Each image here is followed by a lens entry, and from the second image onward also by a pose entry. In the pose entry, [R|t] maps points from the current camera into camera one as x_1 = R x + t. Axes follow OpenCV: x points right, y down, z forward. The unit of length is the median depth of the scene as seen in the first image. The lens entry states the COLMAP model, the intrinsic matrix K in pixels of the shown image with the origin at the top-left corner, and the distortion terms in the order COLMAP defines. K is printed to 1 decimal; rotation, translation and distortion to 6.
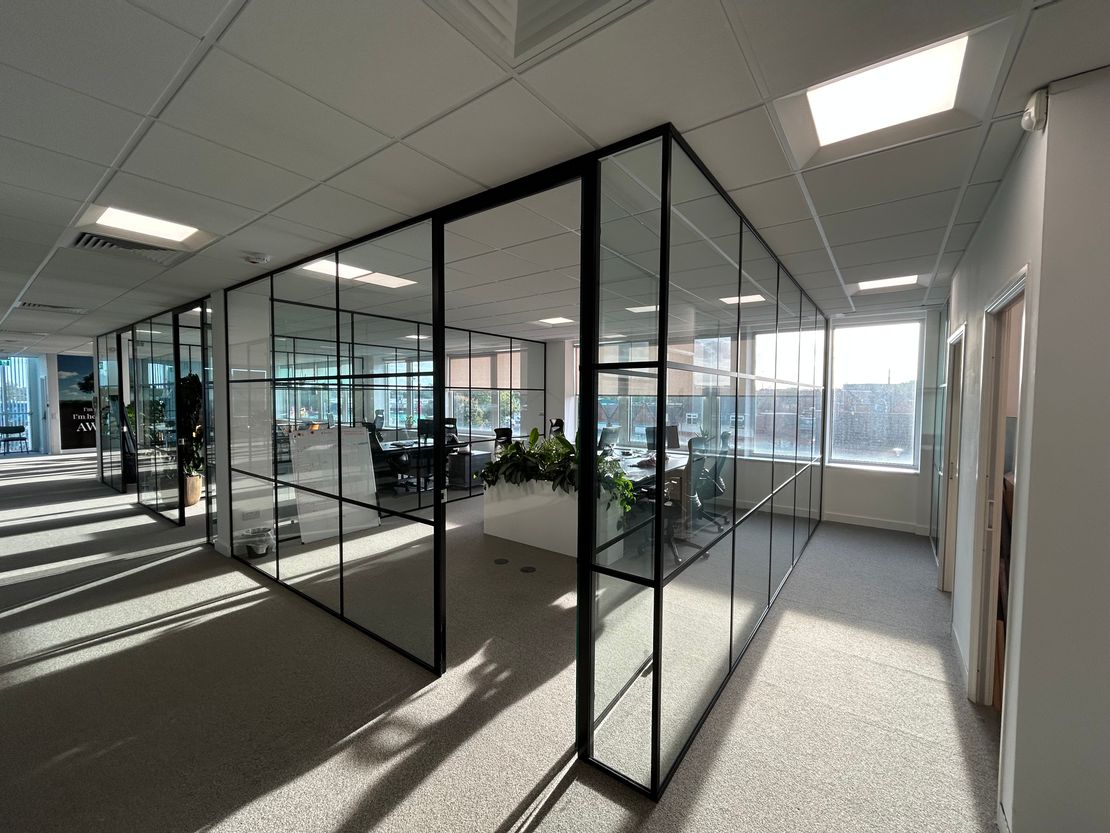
lens RADIAL K [[448.7, 0, 559.8], [0, 448.7, 415.3], [0, 0, 1]] dist [-0.002925, -0.000354]
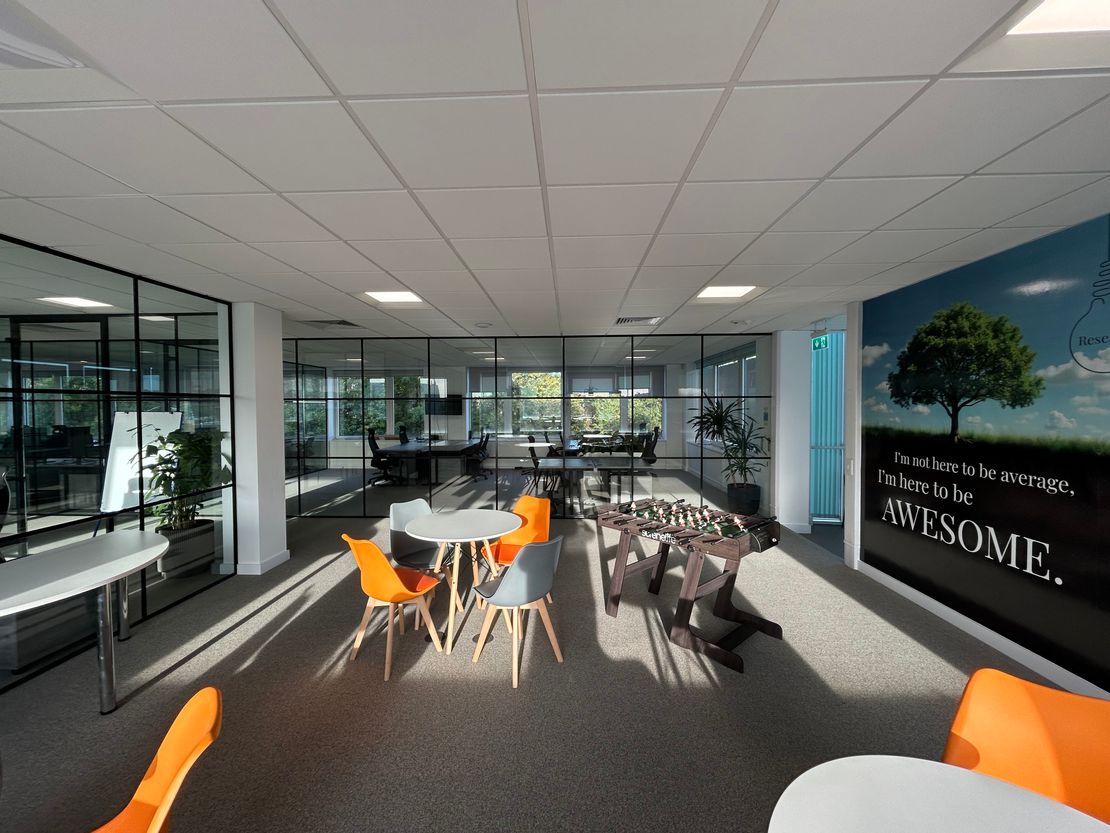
lens RADIAL K [[448.7, 0, 547.5], [0, 448.7, 419.2], [0, 0, 1]] dist [-0.002925, -0.000354]
pose [[-0.827578, 0.011519, -0.561233, -0.701429], [-0.029085, 0.997567, 0.063362, -0.055306], [0.560597, 0.068760, -0.825229, 1.164297]]
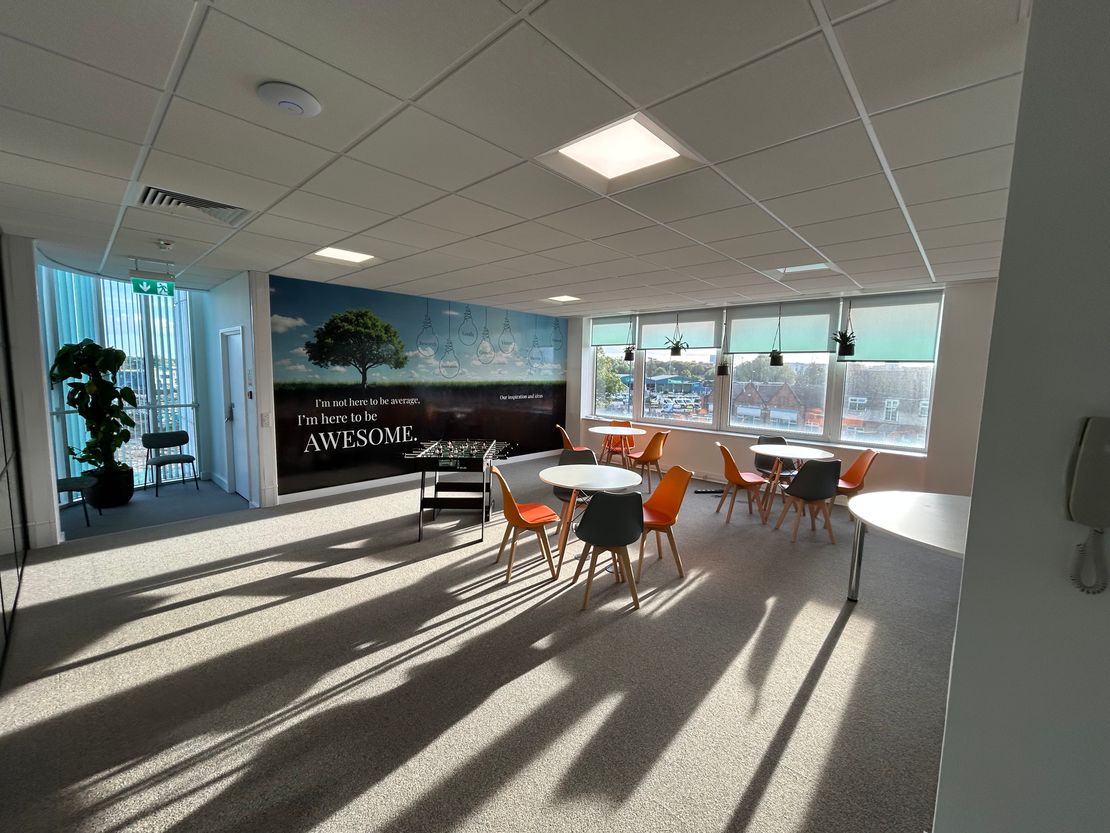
lens RADIAL K [[448.7, 0, 556.2], [0, 448.7, 414.9], [0, 0, 1]] dist [-0.002925, -0.000354]
pose [[0.994349, 0.022783, -0.103684, -0.806693], [-0.017342, 0.998440, 0.053073, -0.030603], [0.104731, -0.050975, 0.993193, 0.599941]]
